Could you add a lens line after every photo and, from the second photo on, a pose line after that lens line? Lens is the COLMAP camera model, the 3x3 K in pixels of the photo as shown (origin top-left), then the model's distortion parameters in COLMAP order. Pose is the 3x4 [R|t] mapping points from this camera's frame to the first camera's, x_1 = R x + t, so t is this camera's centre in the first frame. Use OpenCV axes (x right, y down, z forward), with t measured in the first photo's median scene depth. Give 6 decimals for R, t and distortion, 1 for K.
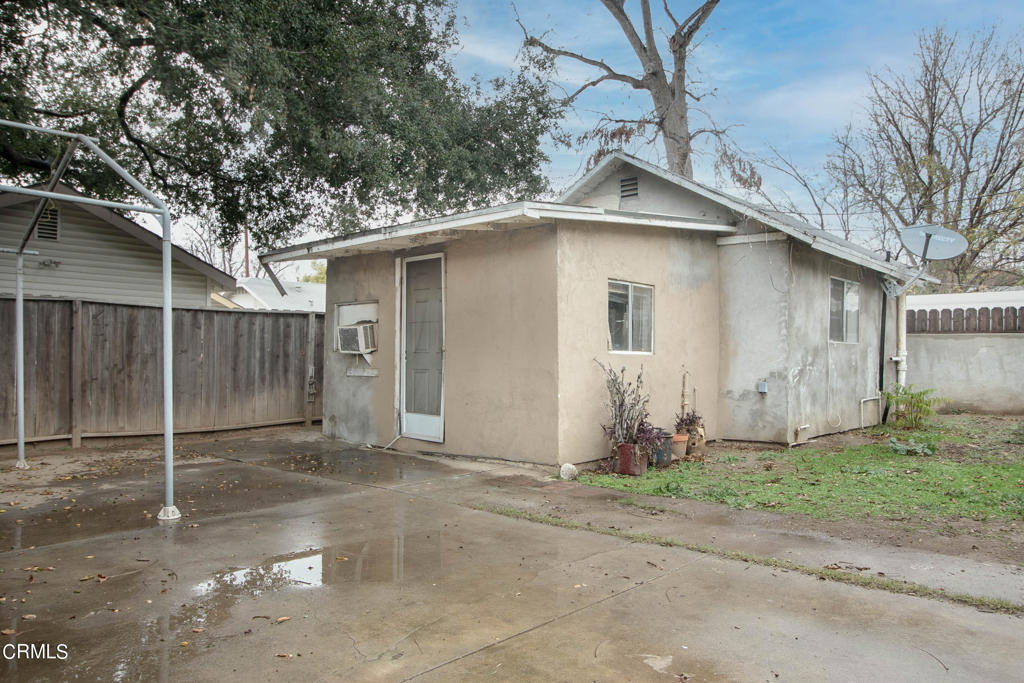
lens RADIAL K [[749.5, 0, 512.7], [0, 749.5, 354.0], [0, 0, 1]] dist [-0.006406, -0.003390]
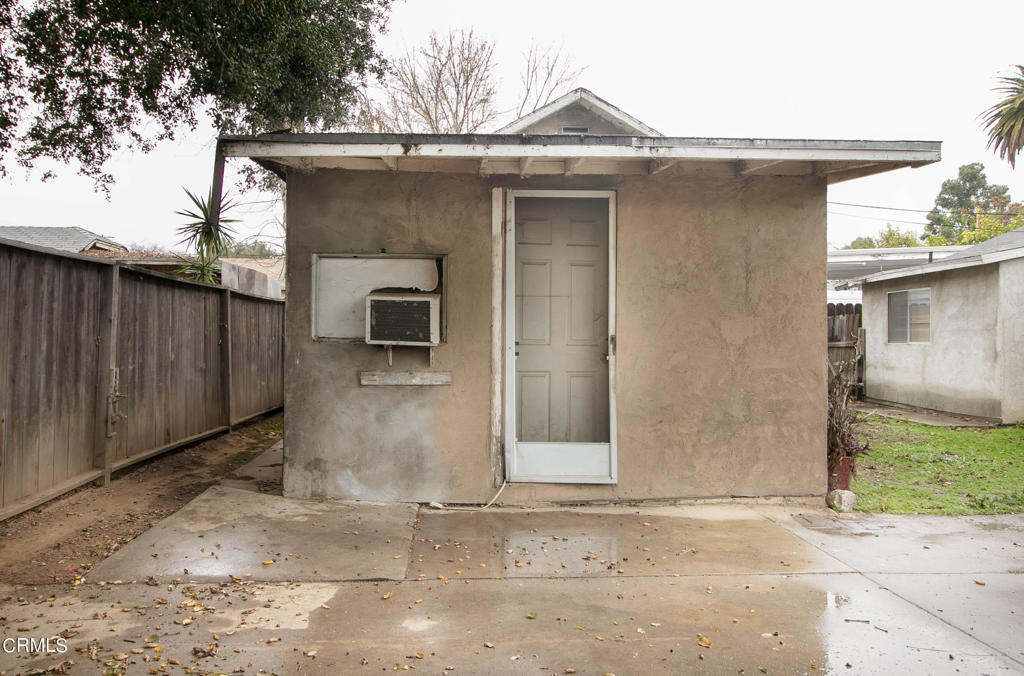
lens RADIAL K [[777.9, 0, 512.0], [0, 777.9, 338.0], [0, 0, 1]] dist [0.001339, 0.001759]
pose [[0.696322, 0.004328, 0.717717, -0.544760], [-0.005422, 0.999985, -0.000771, -0.006067], [-0.717709, -0.003354, 0.696335, 0.505702]]
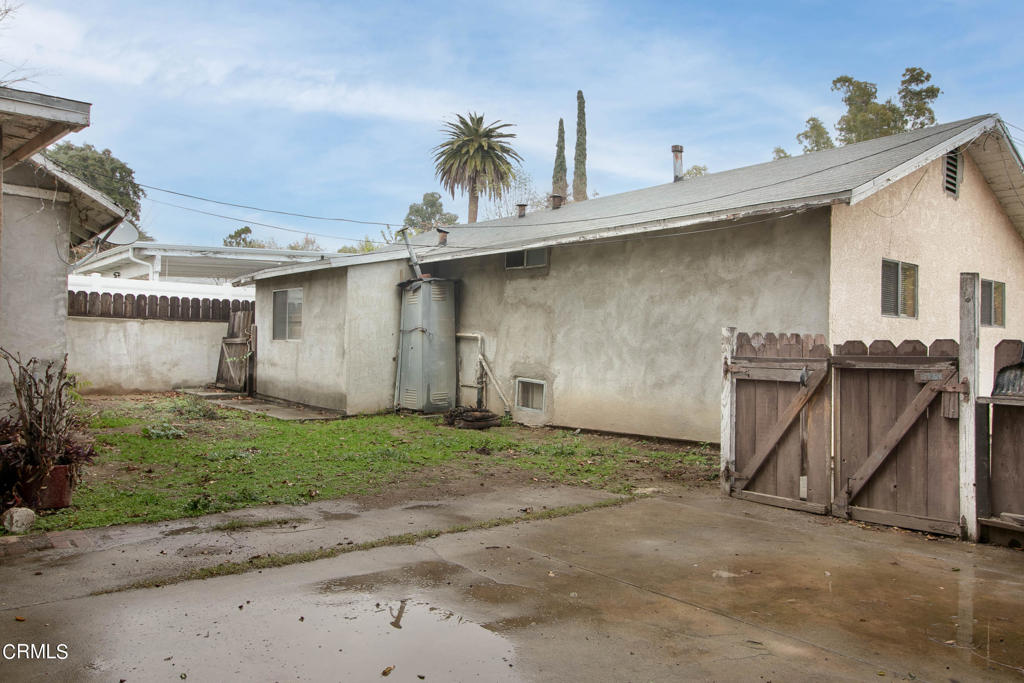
lens RADIAL K [[752.5, 0, 512.0], [0, 752.5, 341.5], [0, 0, 1]] dist [0.002866, 0.000300]
pose [[0.137497, 0.006553, 0.990481, -0.411225], [-0.023310, 0.999723, -0.003378, -0.005088], [-0.990228, -0.022623, 0.137611, 0.389336]]
